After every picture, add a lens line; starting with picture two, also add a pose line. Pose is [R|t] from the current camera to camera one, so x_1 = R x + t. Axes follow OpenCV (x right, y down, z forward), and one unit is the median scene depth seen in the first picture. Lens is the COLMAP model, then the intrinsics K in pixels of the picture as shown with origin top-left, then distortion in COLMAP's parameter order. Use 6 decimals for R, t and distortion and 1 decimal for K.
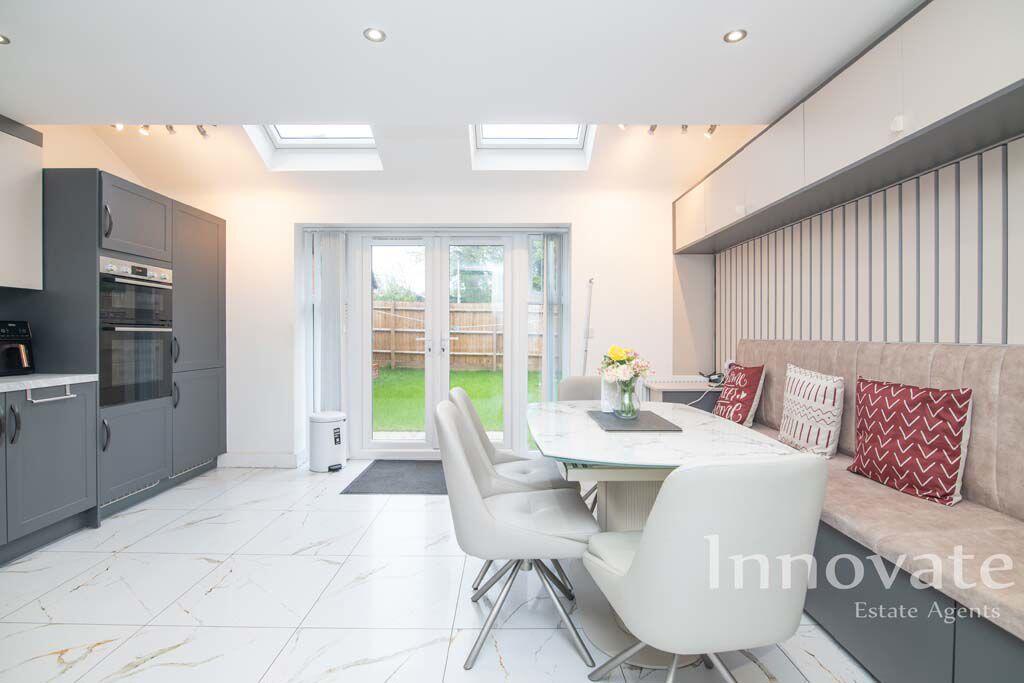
lens RADIAL K [[472.1, 0, 515.1], [0, 472.1, 336.7], [0, 0, 1]] dist [-0.019610, -0.000833]
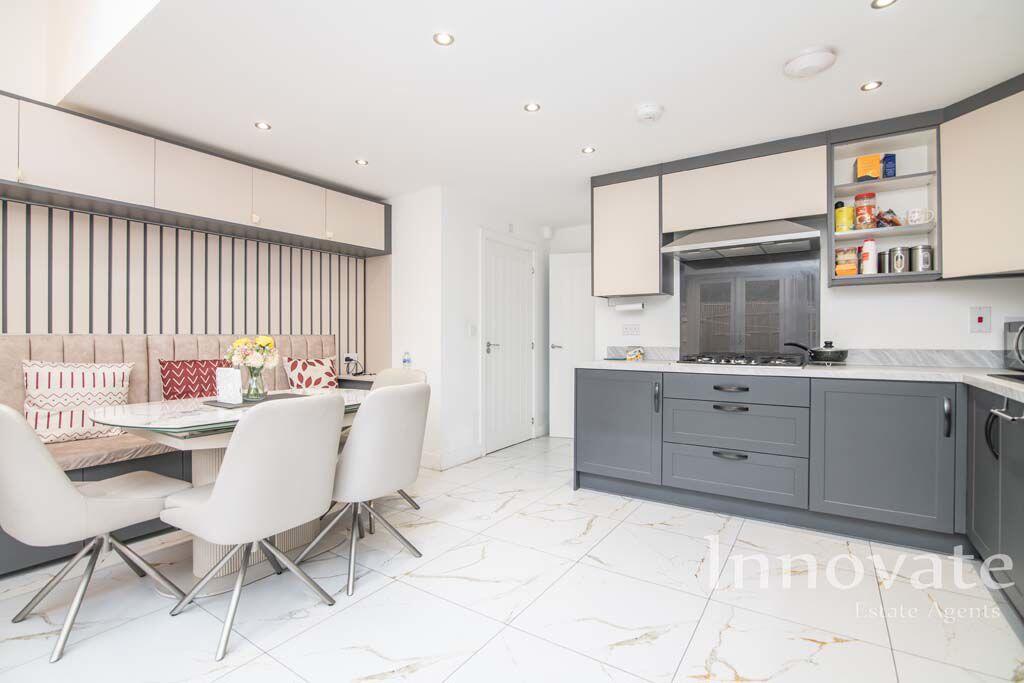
lens RADIAL K [[472.1, 0, 513.3], [0, 472.1, 342.5], [0, 0, 1]] dist [-0.019610, -0.000833]
pose [[-0.821909, -0.011516, 0.569503, -0.697364], [0.001424, 0.999751, 0.022272, 0.010553], [-0.569617, 0.019116, -0.821688, 1.214576]]
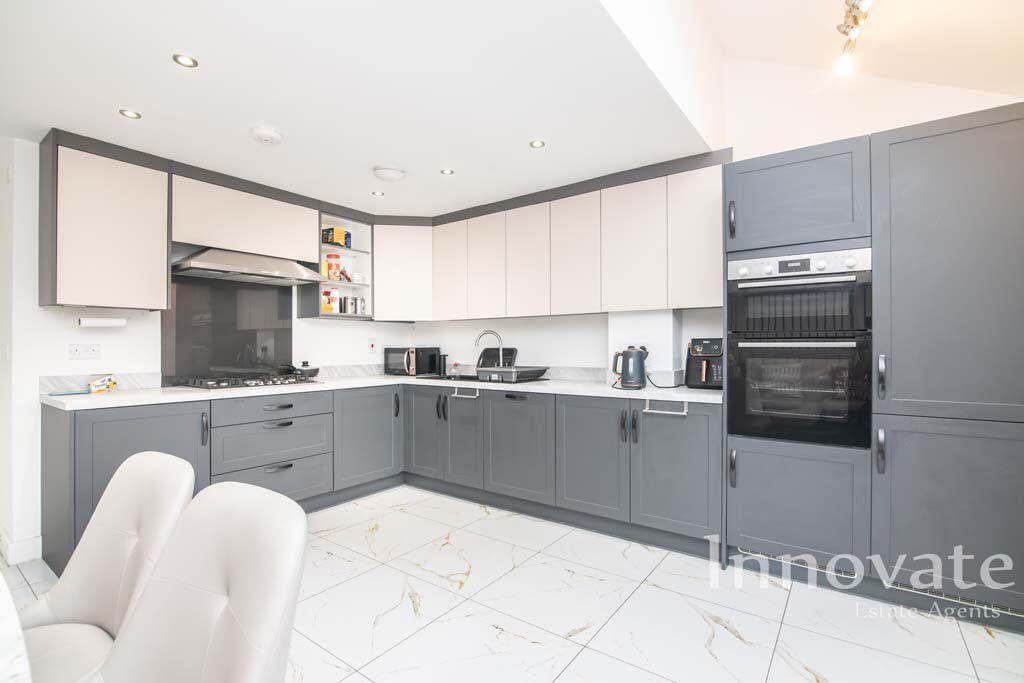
lens RADIAL K [[472.1, 0, 513.7], [0, 472.1, 345.7], [0, 0, 1]] dist [-0.019610, -0.000833]
pose [[-0.601058, -0.008551, -0.799160, 0.058351], [-0.005342, 0.999963, -0.006682, -0.007393], [0.799188, 0.000253, -0.601081, 1.226458]]
